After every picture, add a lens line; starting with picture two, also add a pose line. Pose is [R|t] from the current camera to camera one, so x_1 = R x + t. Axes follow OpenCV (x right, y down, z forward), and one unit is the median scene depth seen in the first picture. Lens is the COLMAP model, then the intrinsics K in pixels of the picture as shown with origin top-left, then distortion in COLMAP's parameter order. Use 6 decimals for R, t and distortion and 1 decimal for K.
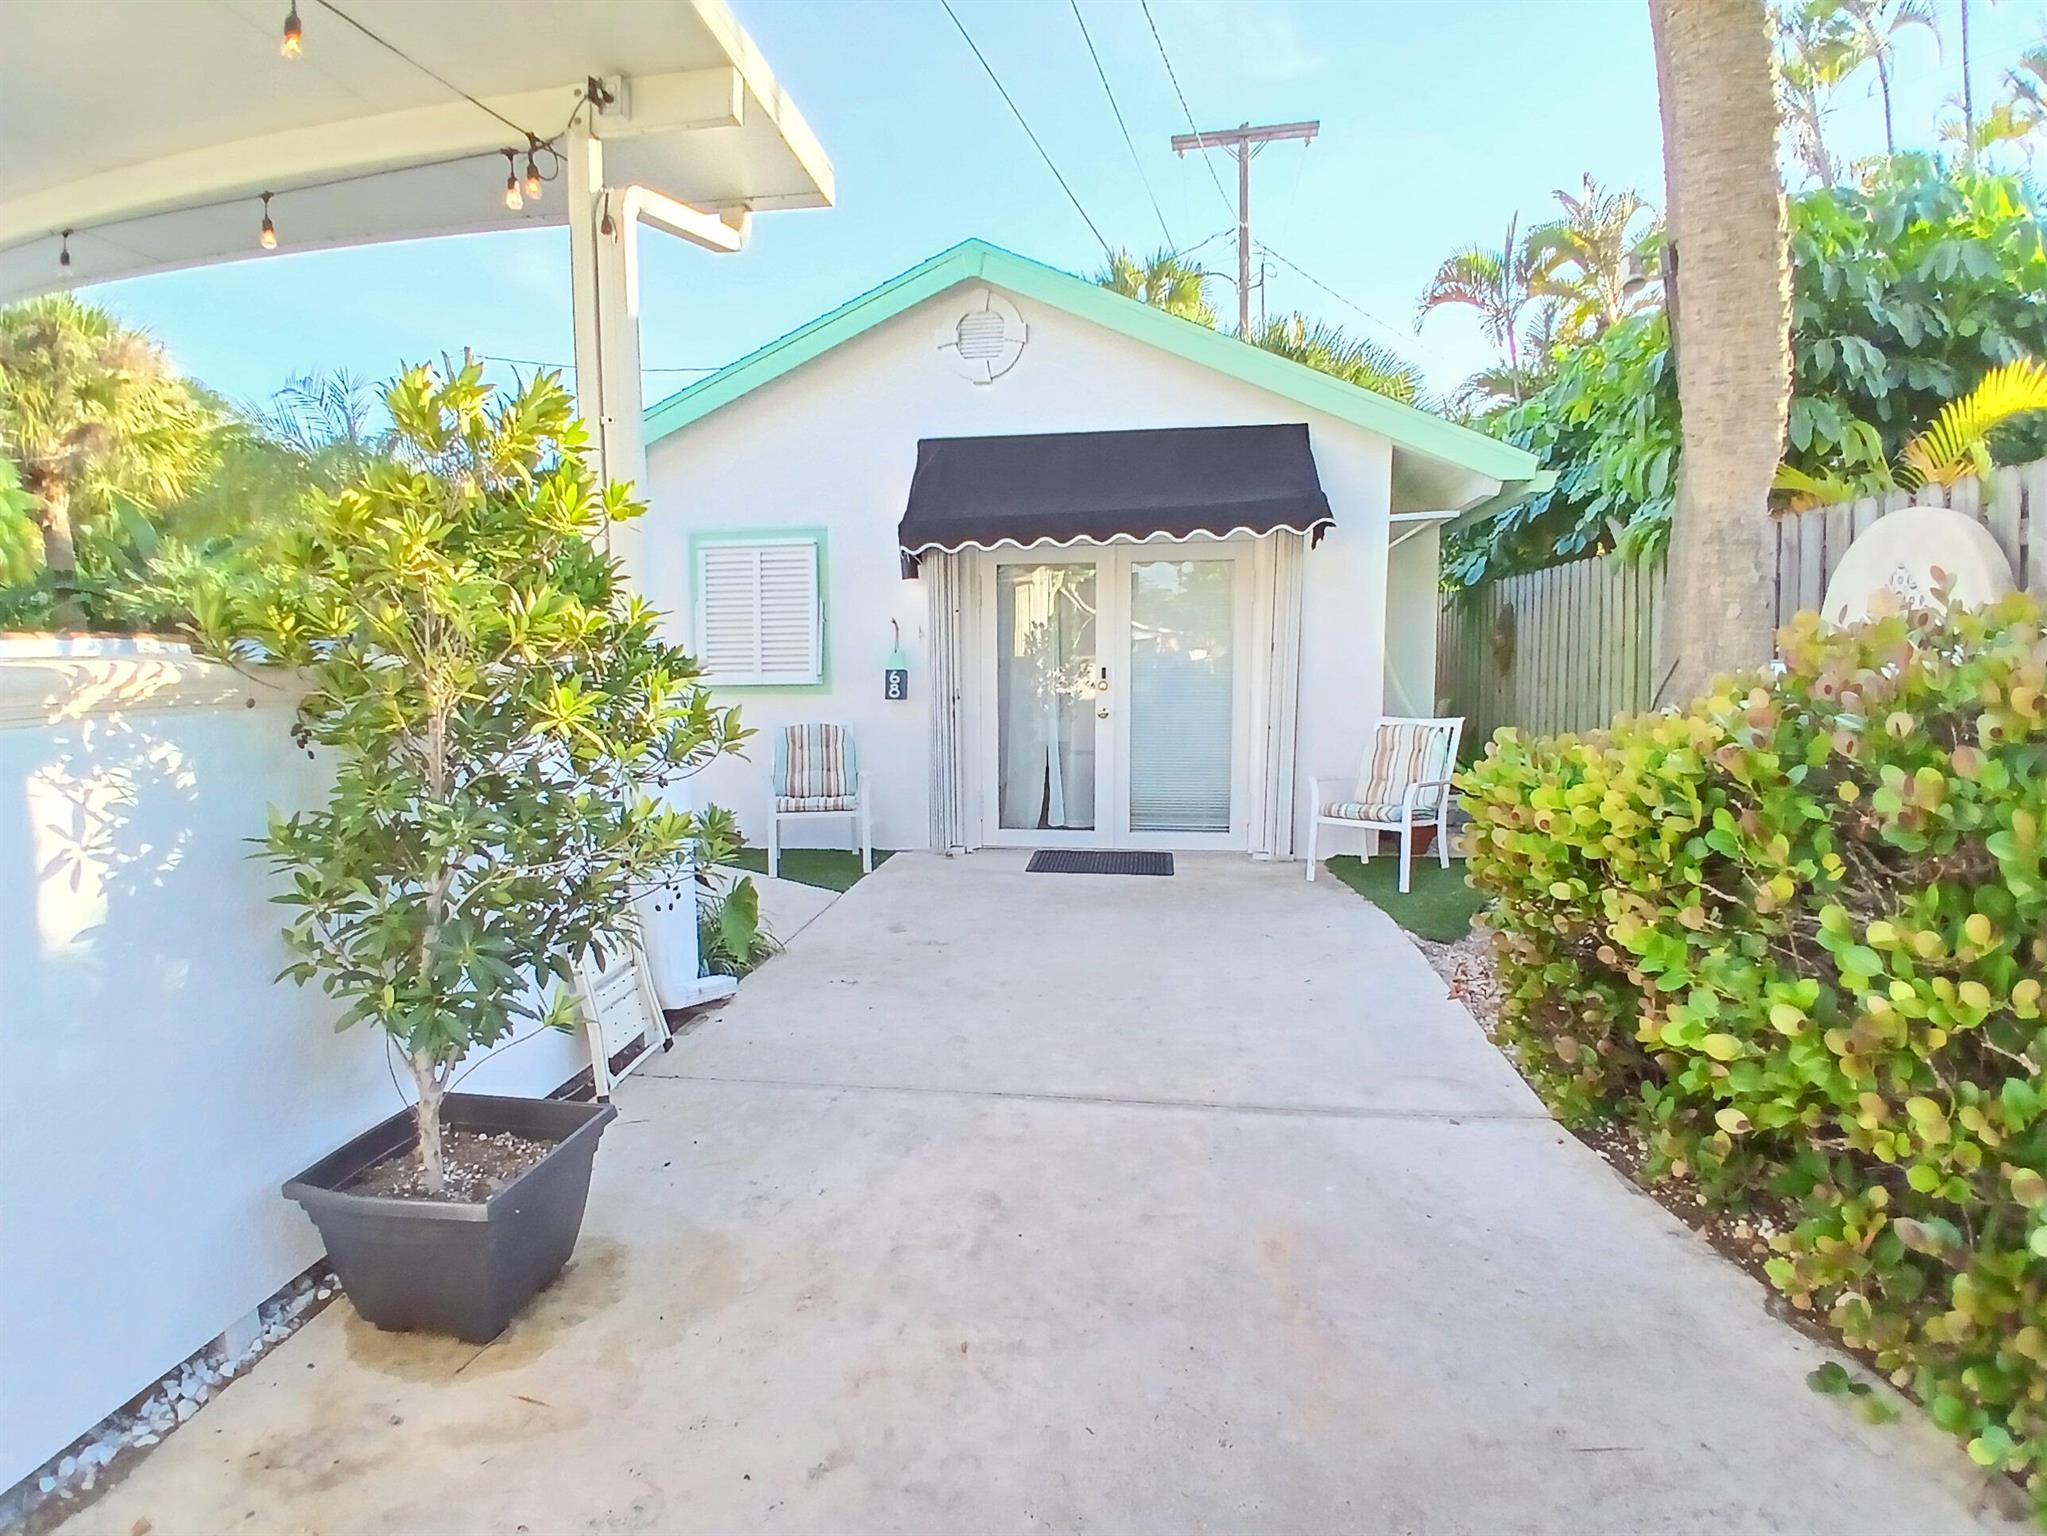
lens RADIAL K [[991.6, 0, 1012.5], [0, 991.6, 774.3], [0, 0, 1]] dist [0.003315, -0.038747]
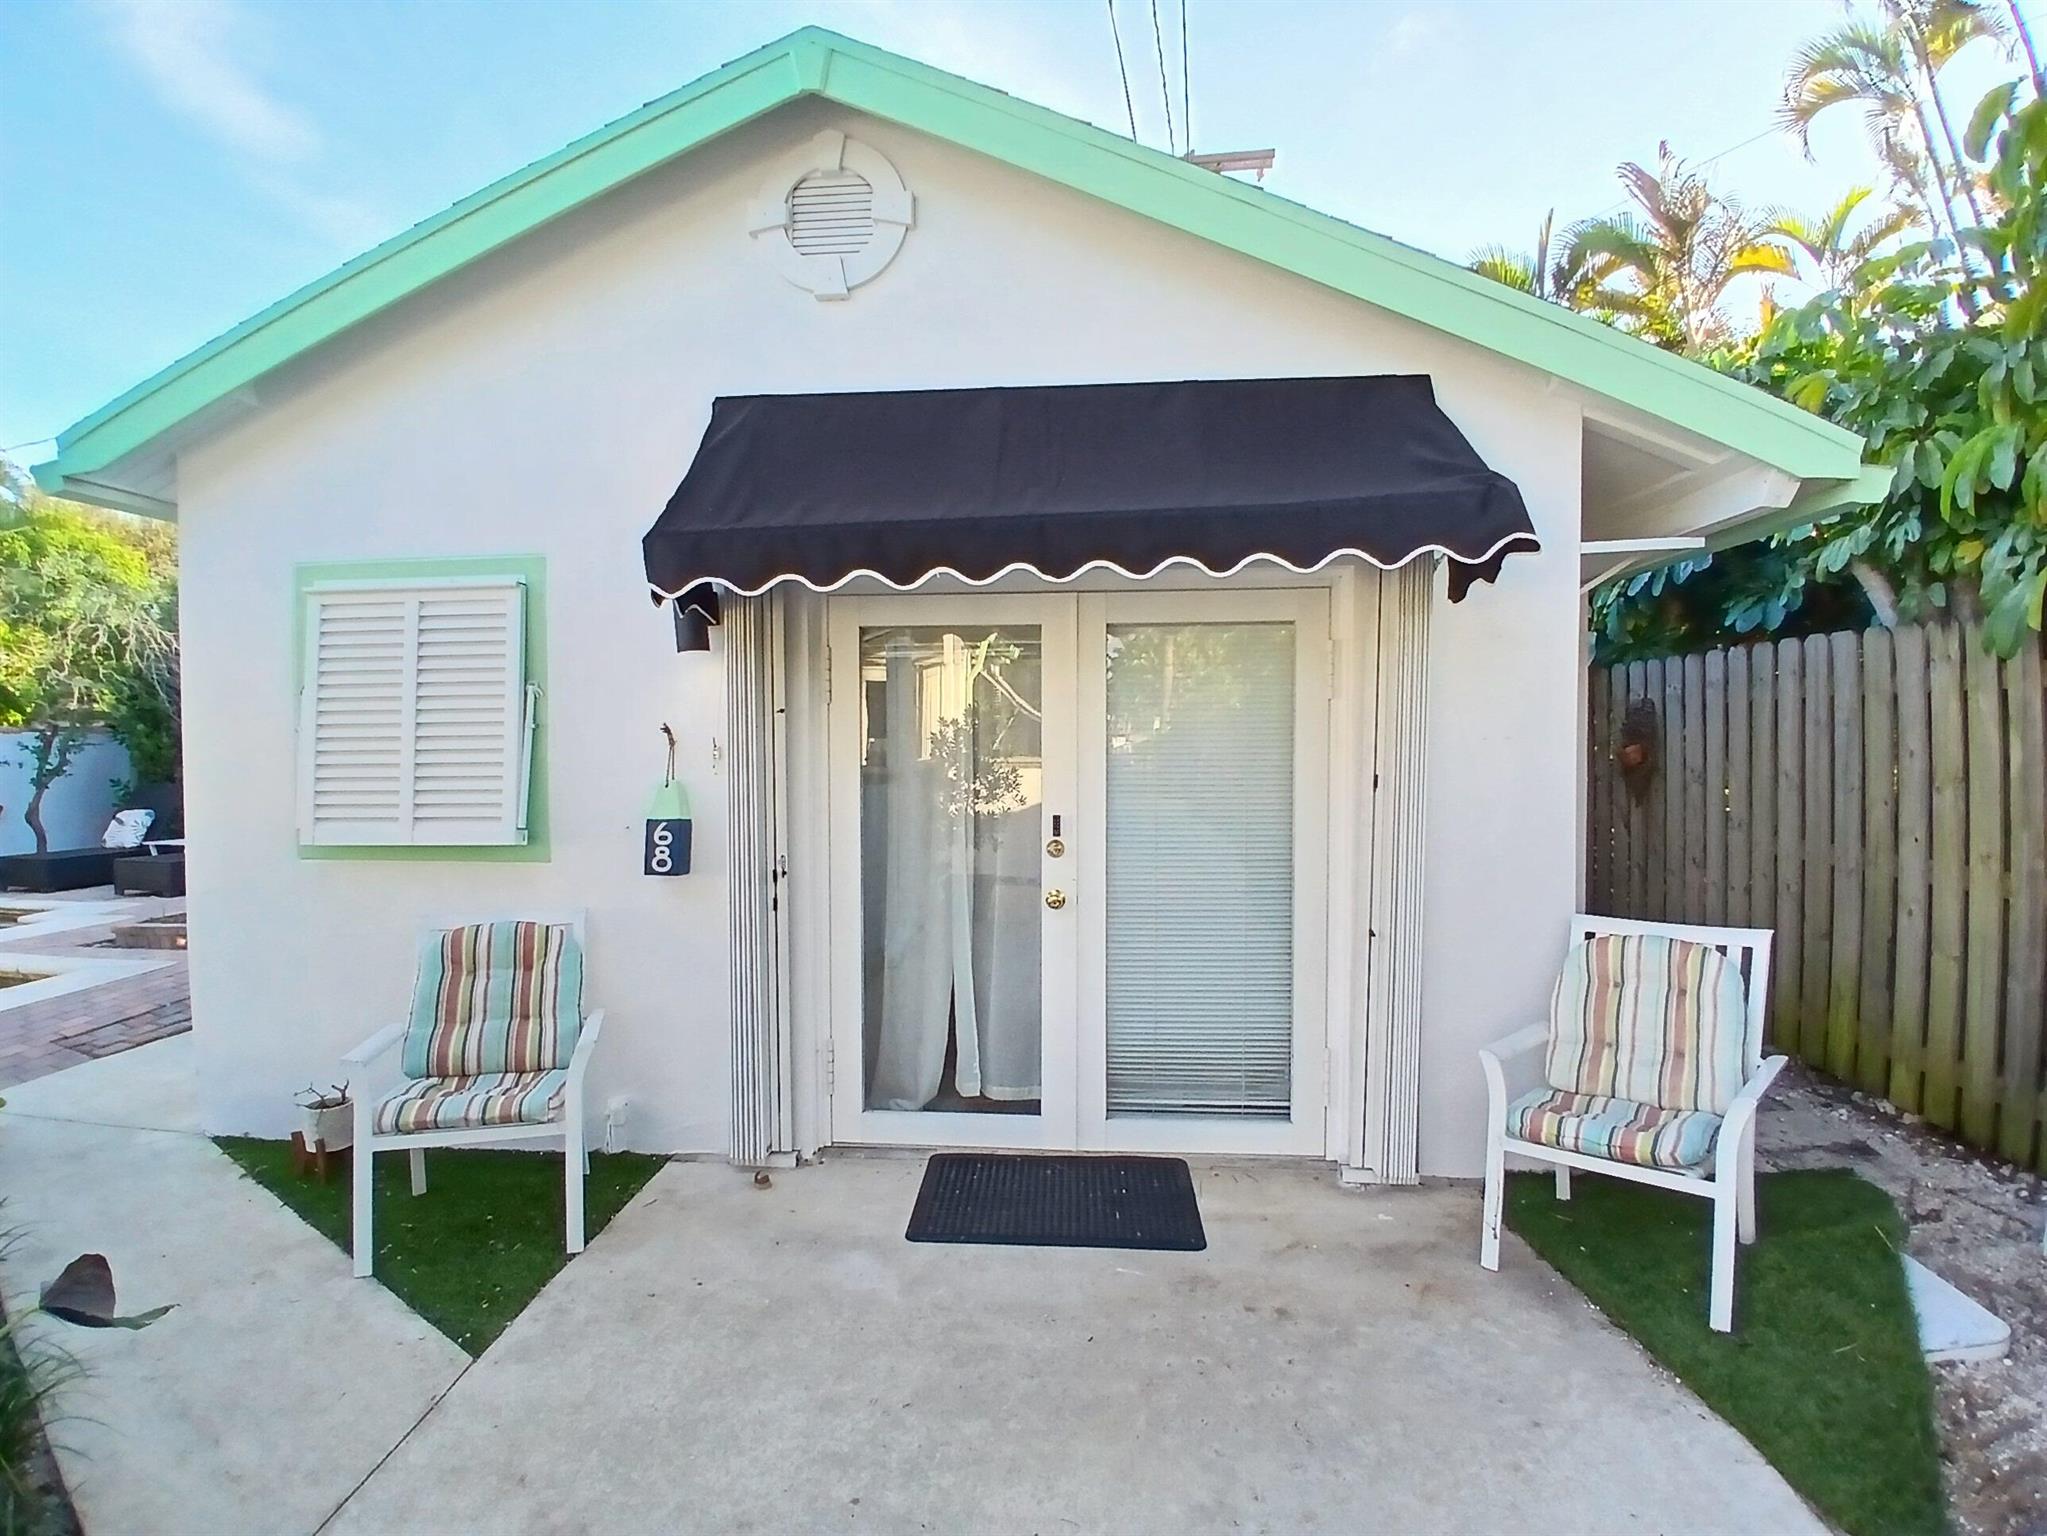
lens RADIAL K [[991.6, 0, 1012.5], [0, 991.6, 774.3], [0, 0, 1]] dist [0.003315, -0.038747]
pose [[0.996996, 0.001503, 0.077439, 0.025971], [0.004957, 0.996524, -0.083162, -0.085274], [-0.077294, 0.083296, 0.993523, 0.460058]]
